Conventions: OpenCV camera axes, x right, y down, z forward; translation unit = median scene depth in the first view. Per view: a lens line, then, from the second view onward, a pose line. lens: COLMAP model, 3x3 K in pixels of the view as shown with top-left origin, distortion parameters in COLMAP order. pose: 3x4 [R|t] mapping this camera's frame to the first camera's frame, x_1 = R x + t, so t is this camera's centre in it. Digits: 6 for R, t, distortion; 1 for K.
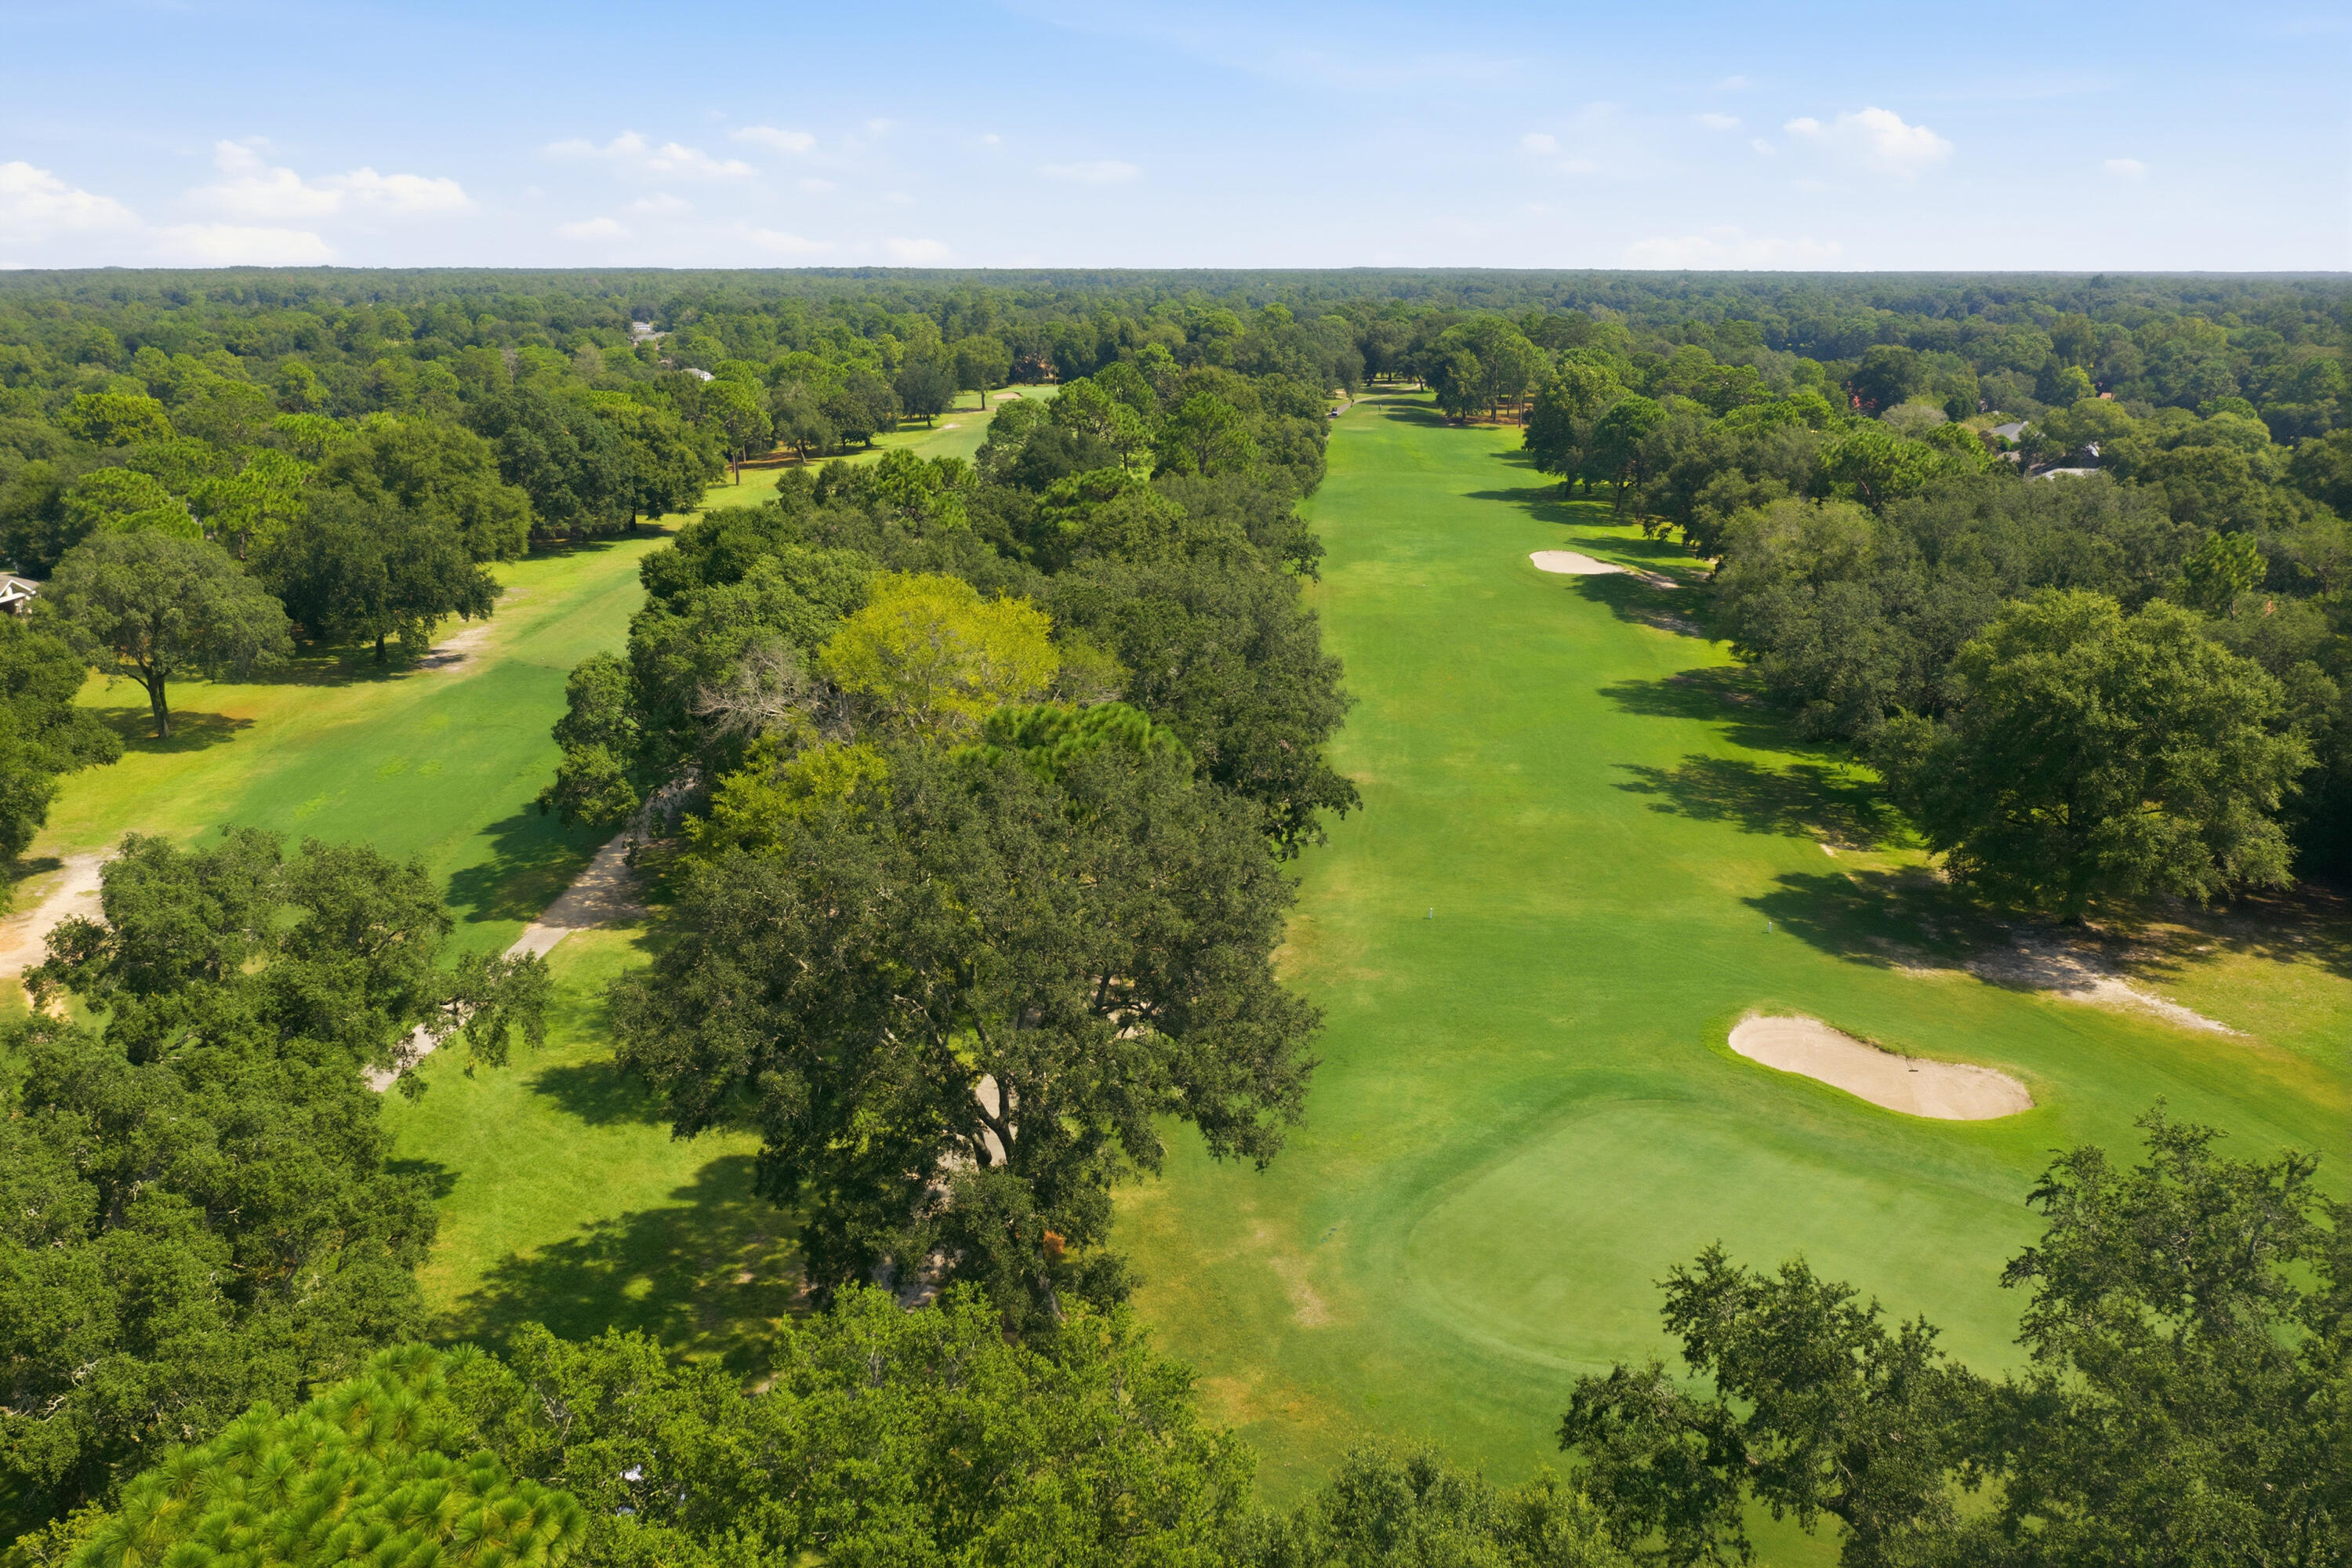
lens RADIAL K [[1852.2, 0, 1177.8], [0, 1852.2, 778.1], [0, 0, 1]] dist [0.002472, -0.017123]
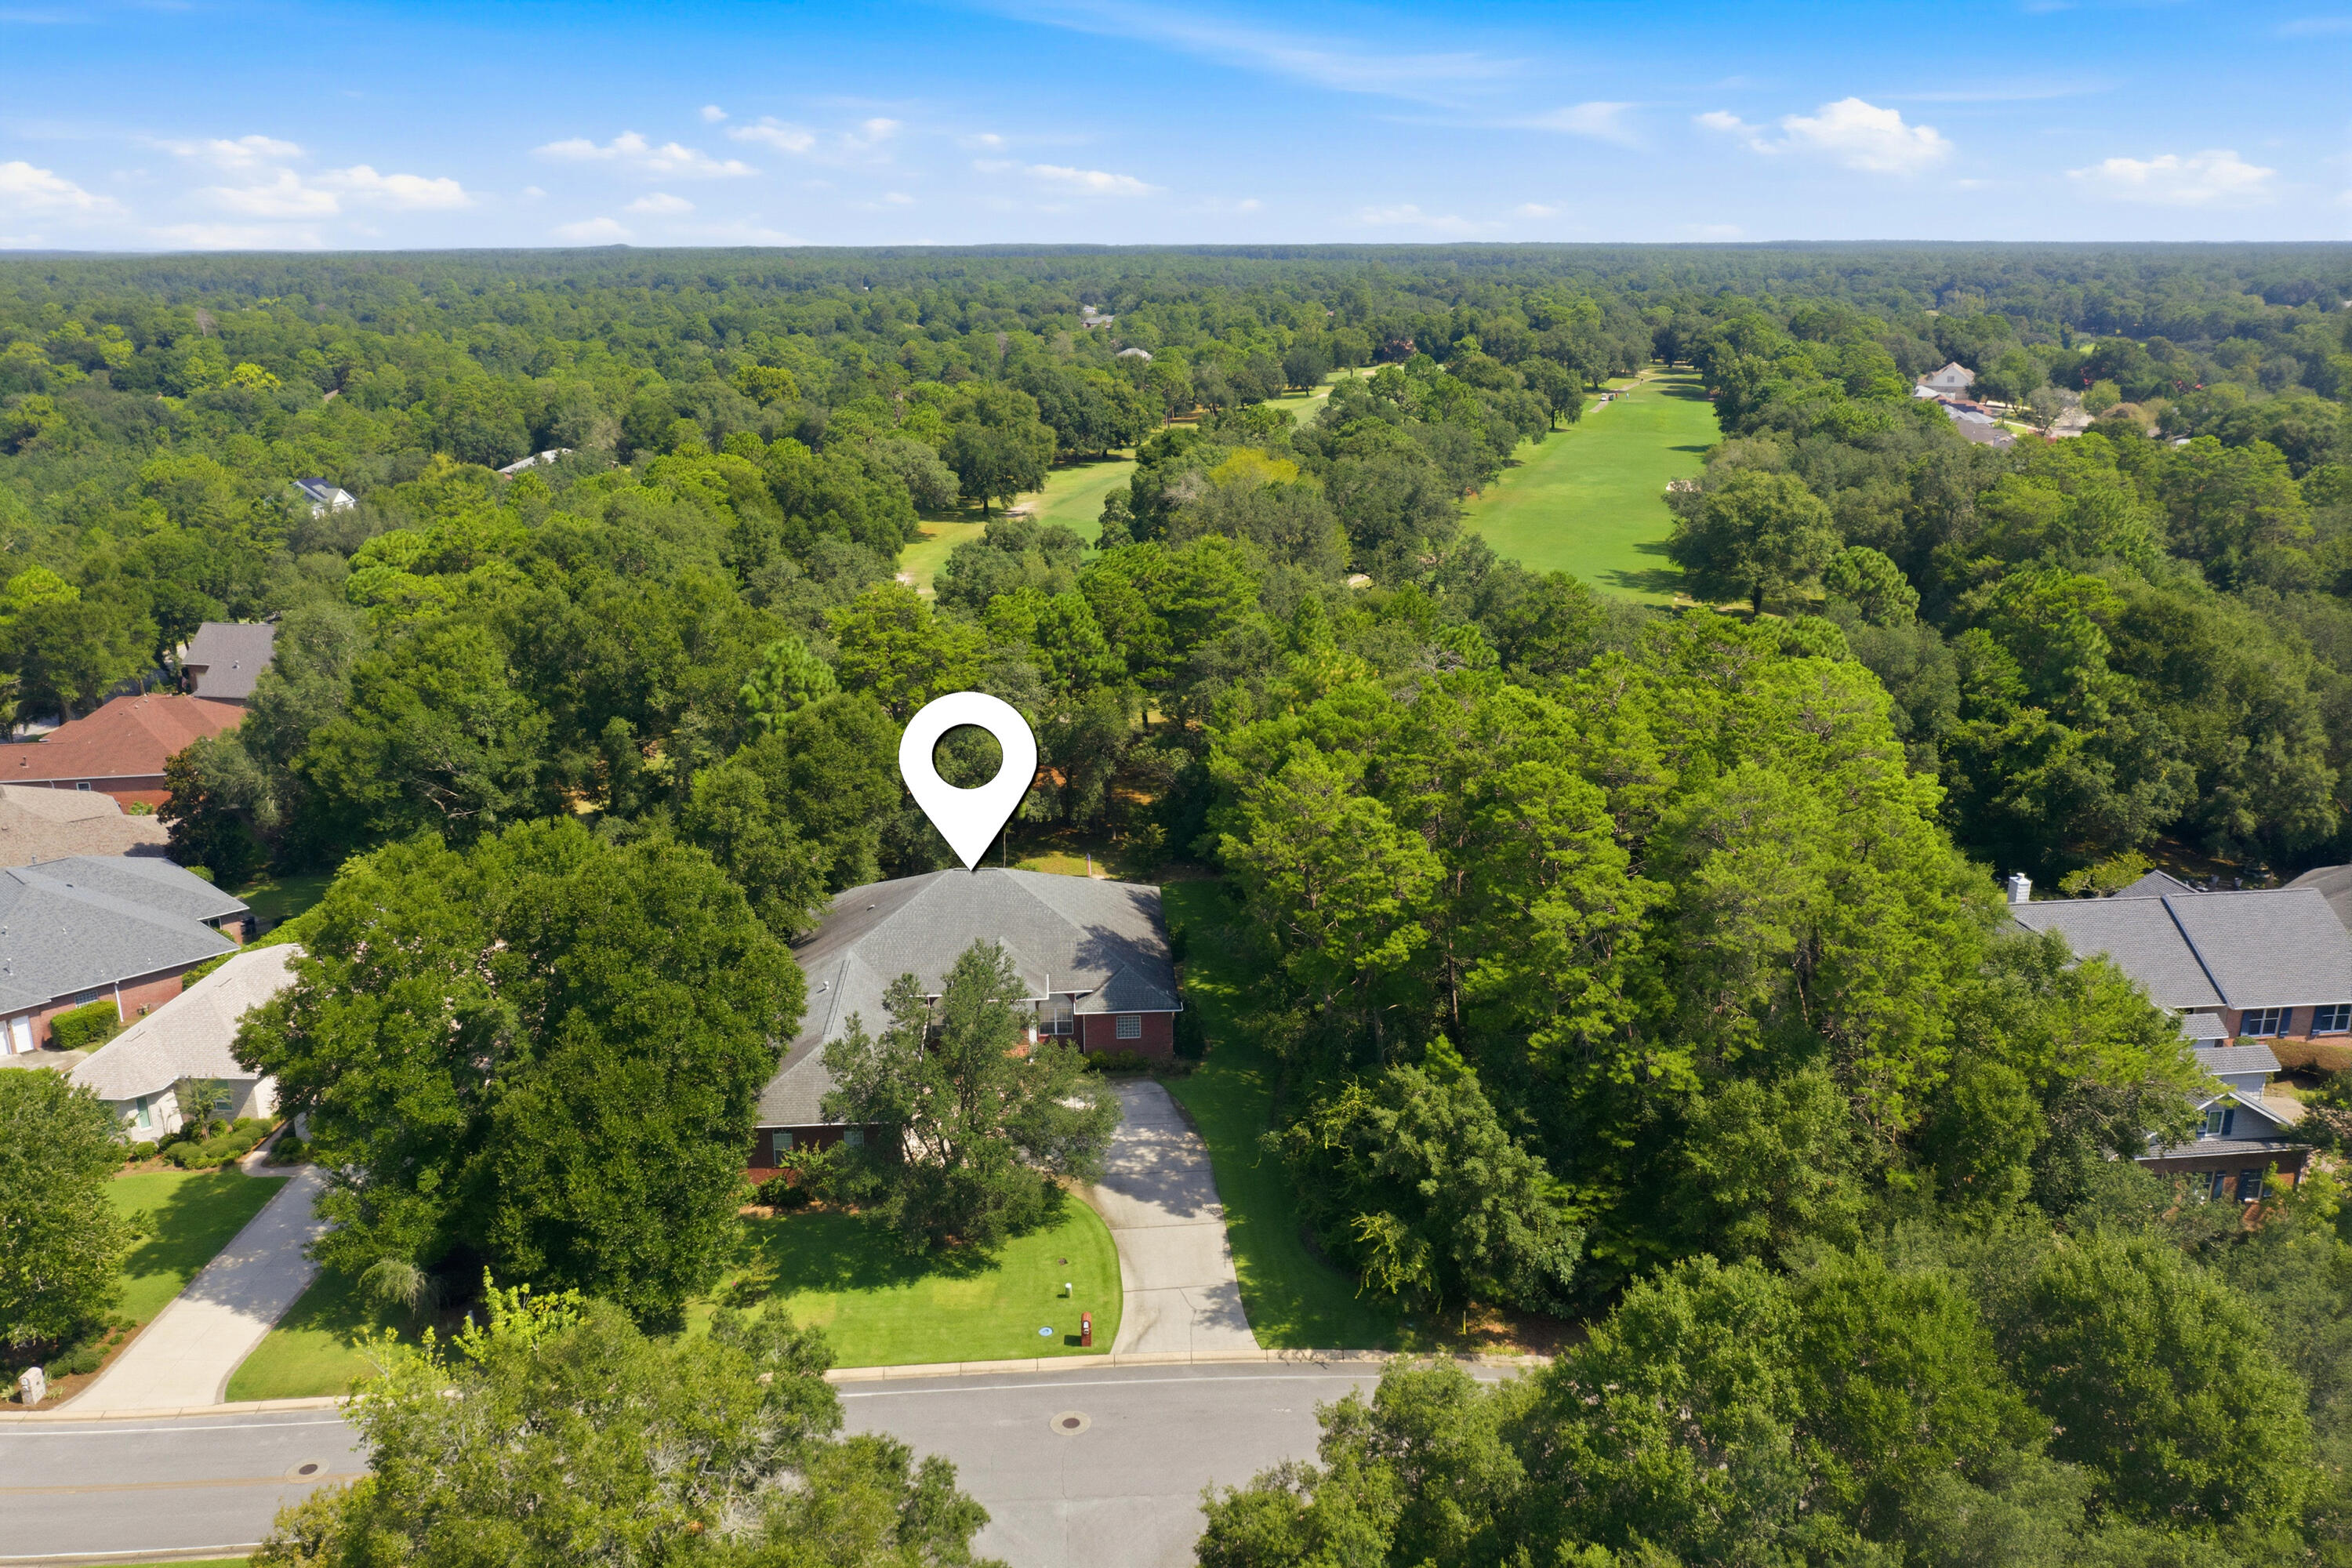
lens RADIAL K [[1852.2, 0, 1180.9], [0, 1852.2, 783.3], [0, 0, 1]] dist [0.002472, -0.017123]
pose [[0.976463, 0.055881, -0.208321, 0.088800], [-0.052376, 0.998378, 0.022310, 0.081404], [0.209229, -0.010874, 0.977806, -0.415361]]
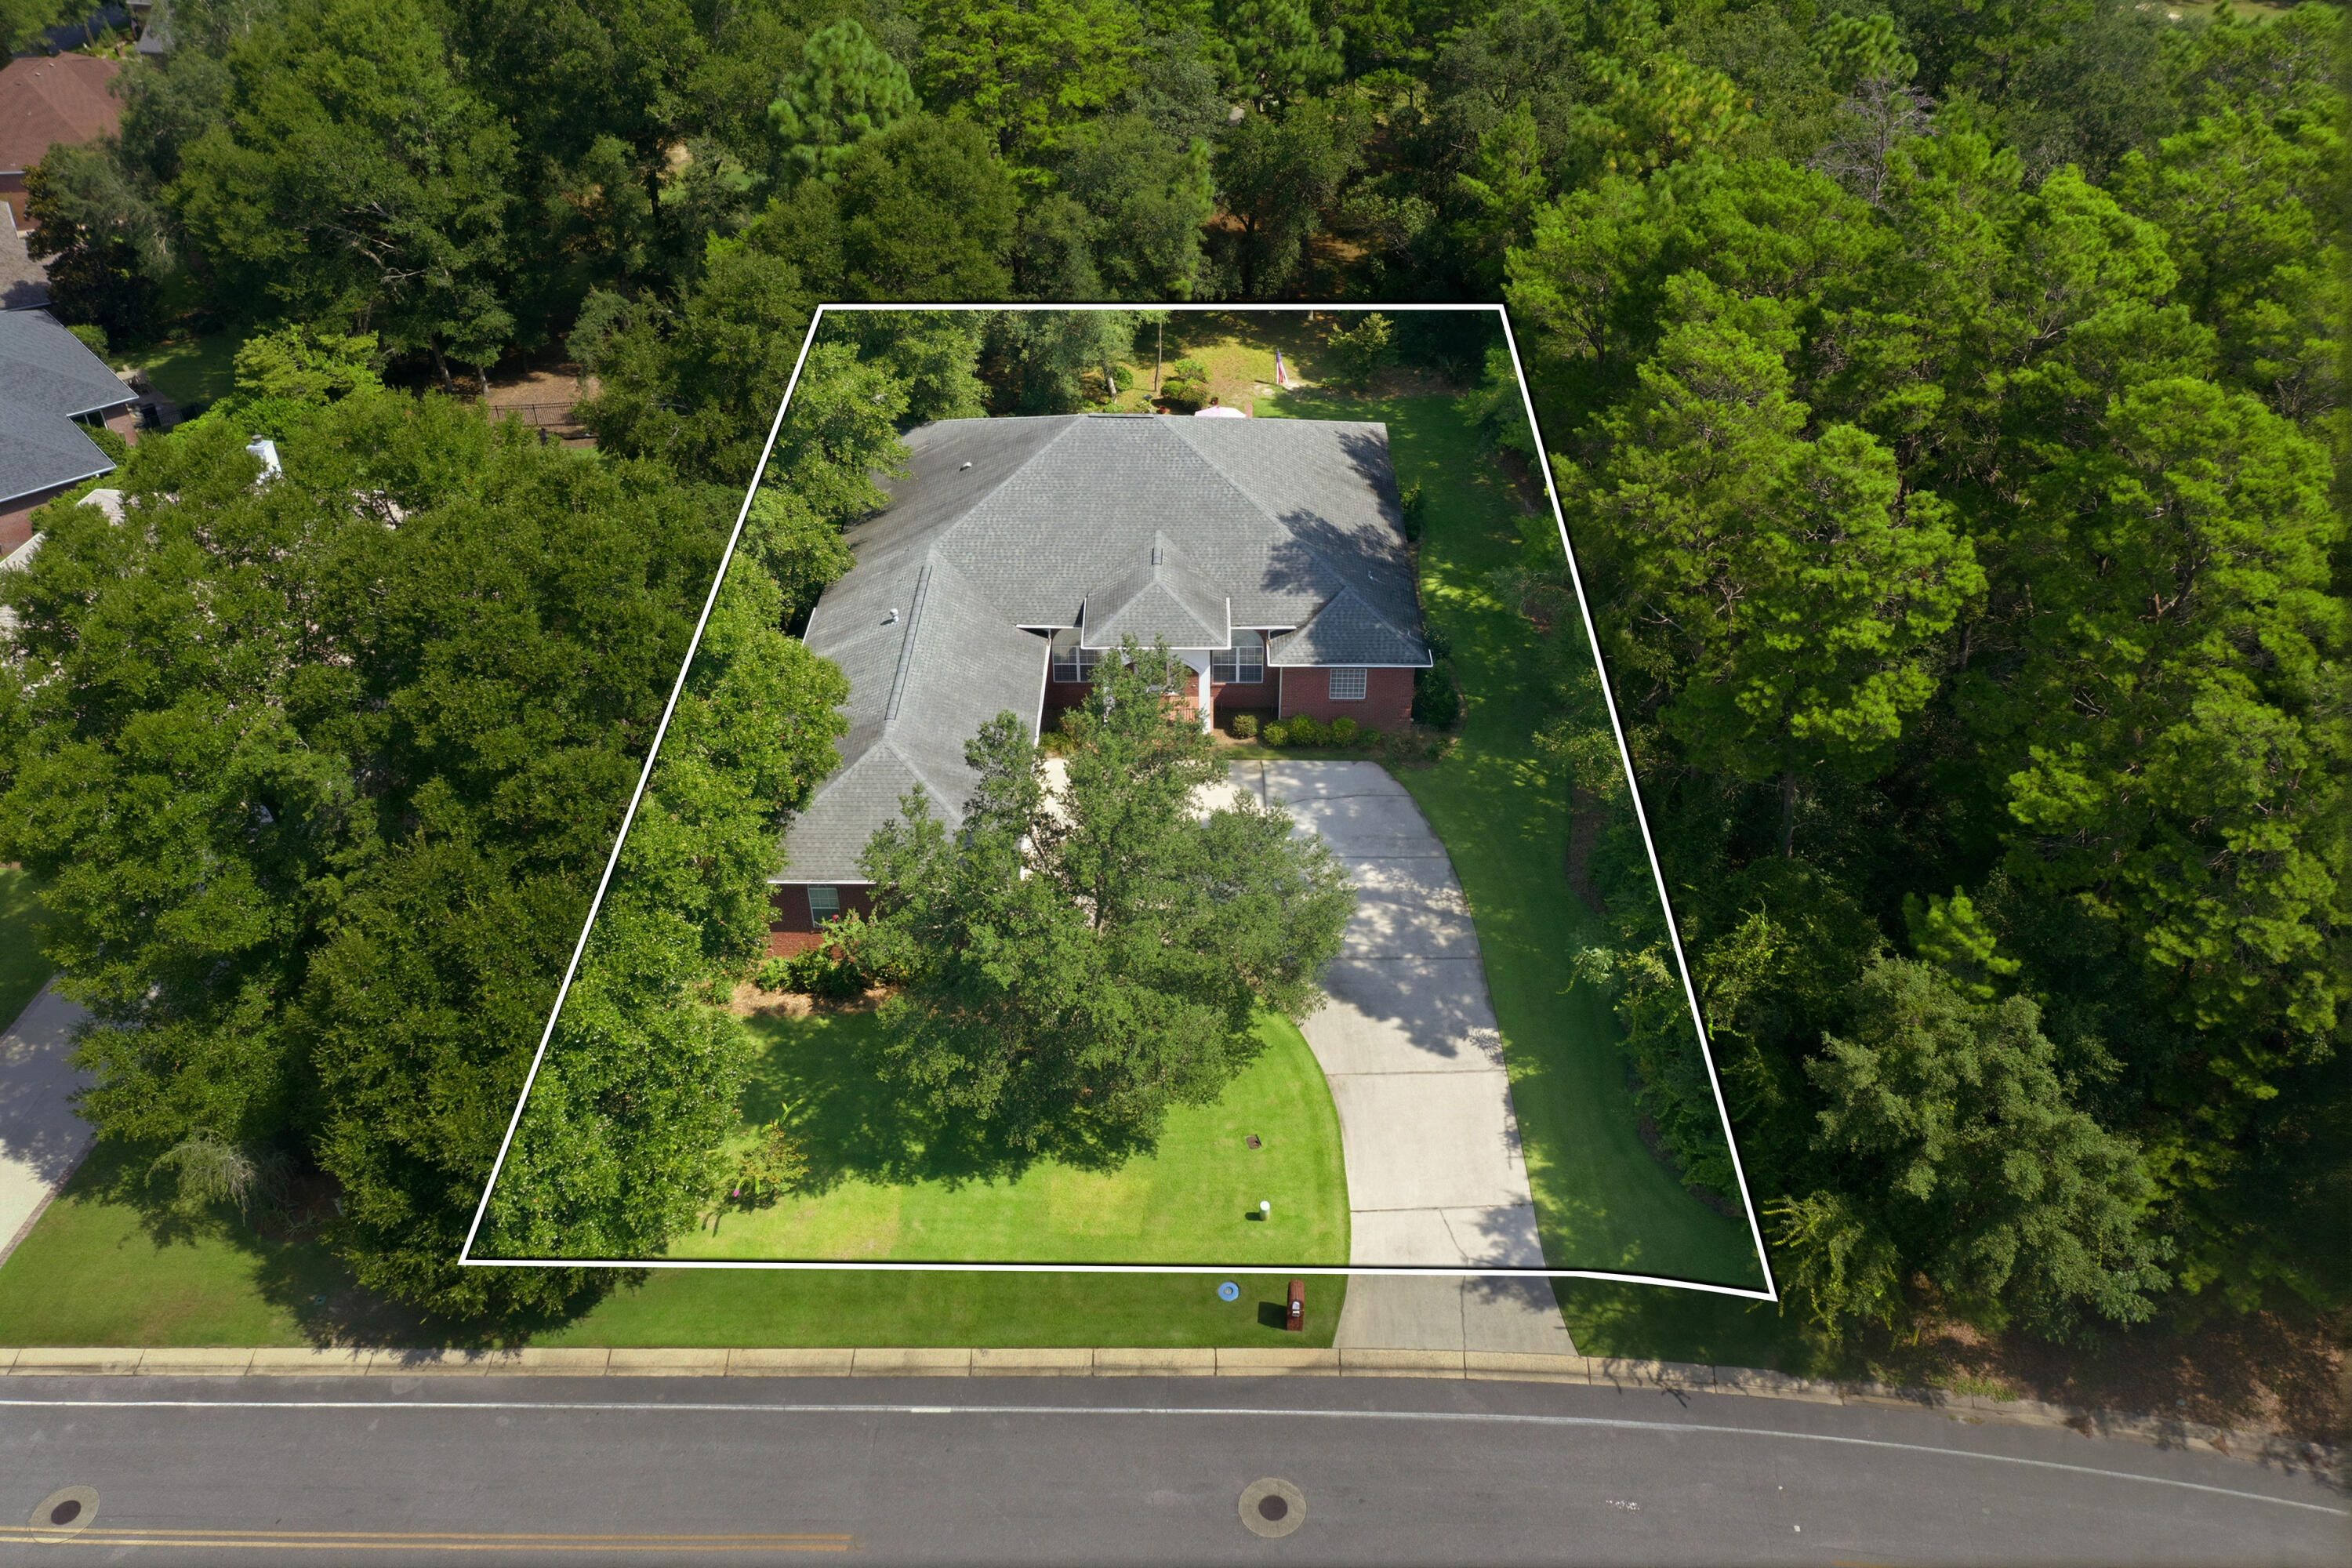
lens RADIAL K [[1852.2, 0, 1175.4], [0, 1852.2, 783.2], [0, 0, 1]] dist [0.002472, -0.017123]
pose [[0.955635, 0.169897, -0.240618, 0.017209], [-0.073856, 0.929001, 0.362632, 0.052648], [0.285145, -0.328773, 0.900334, -0.213342]]
